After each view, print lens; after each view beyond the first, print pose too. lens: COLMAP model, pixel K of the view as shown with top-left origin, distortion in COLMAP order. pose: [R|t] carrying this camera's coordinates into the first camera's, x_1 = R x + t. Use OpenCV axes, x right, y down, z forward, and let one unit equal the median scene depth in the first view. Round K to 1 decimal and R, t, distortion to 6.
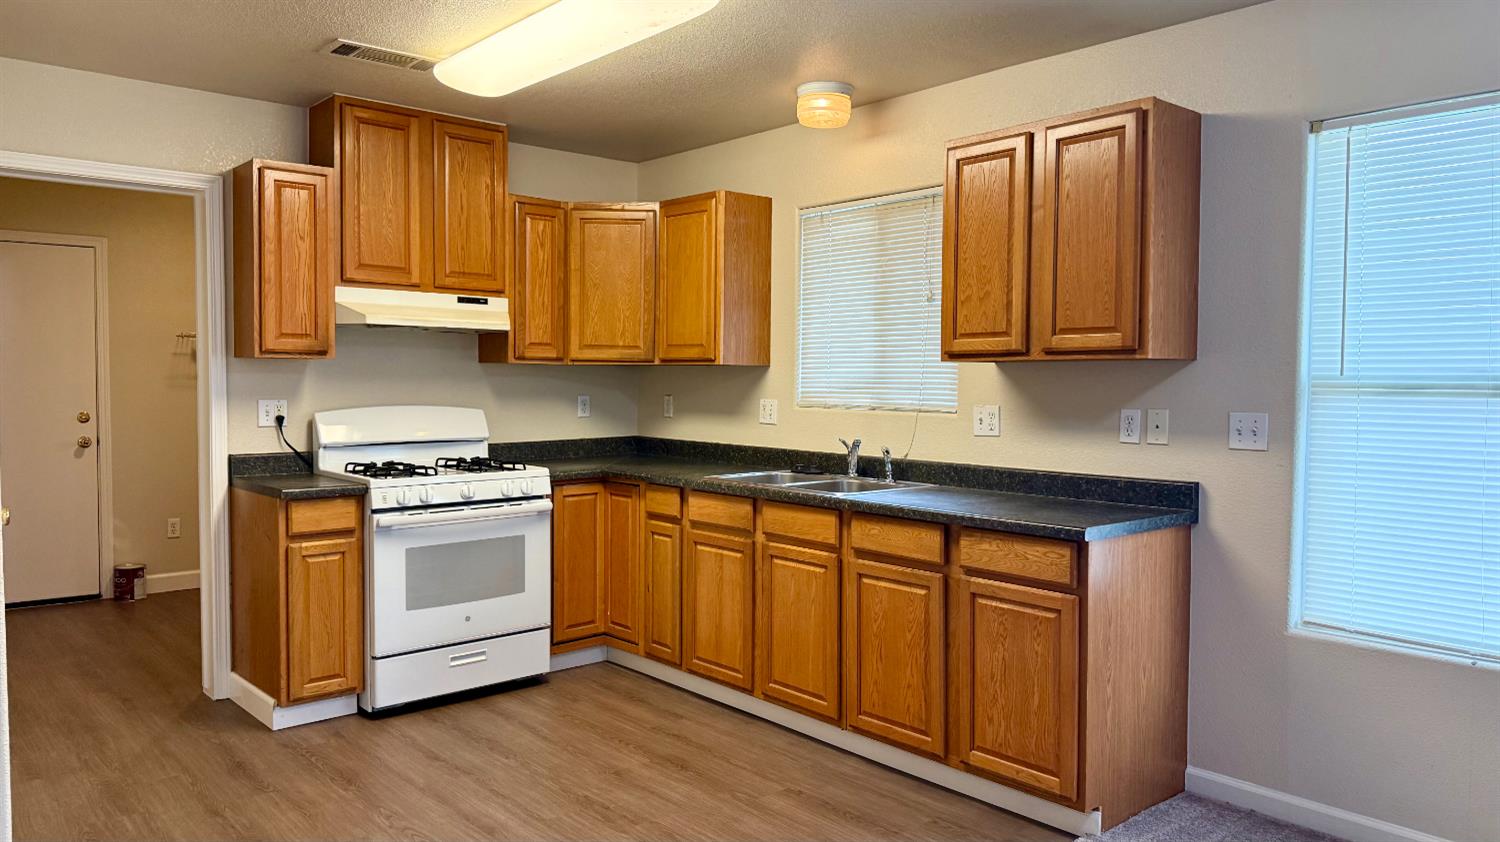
lens RADIAL K [[1026.9, 0, 750.0], [0, 1026.9, 421.0], [0, 0, 1]] dist [0.061827, -0.078087]
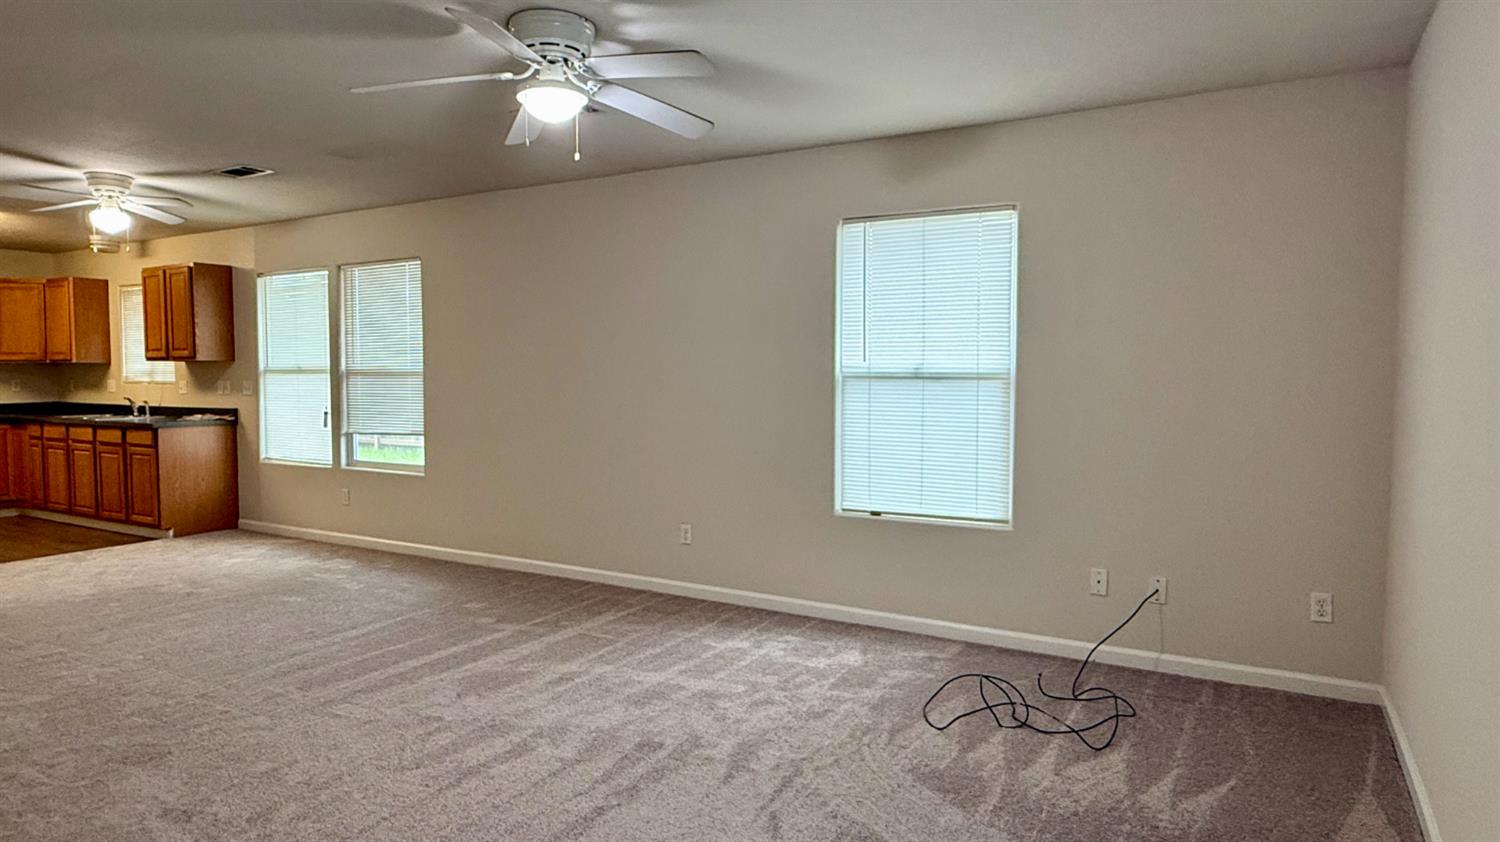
lens RADIAL K [[881.8, 0, 750.0], [0, 881.8, 421.0], [0, 0, 1]] dist [0.000527, -0.000256]
pose [[0.948419, -0.021678, 0.316278, 0.857812], [0.017983, 0.999732, 0.014595, 0.073386], [-0.316510, -0.008154, 0.948554, -1.344985]]
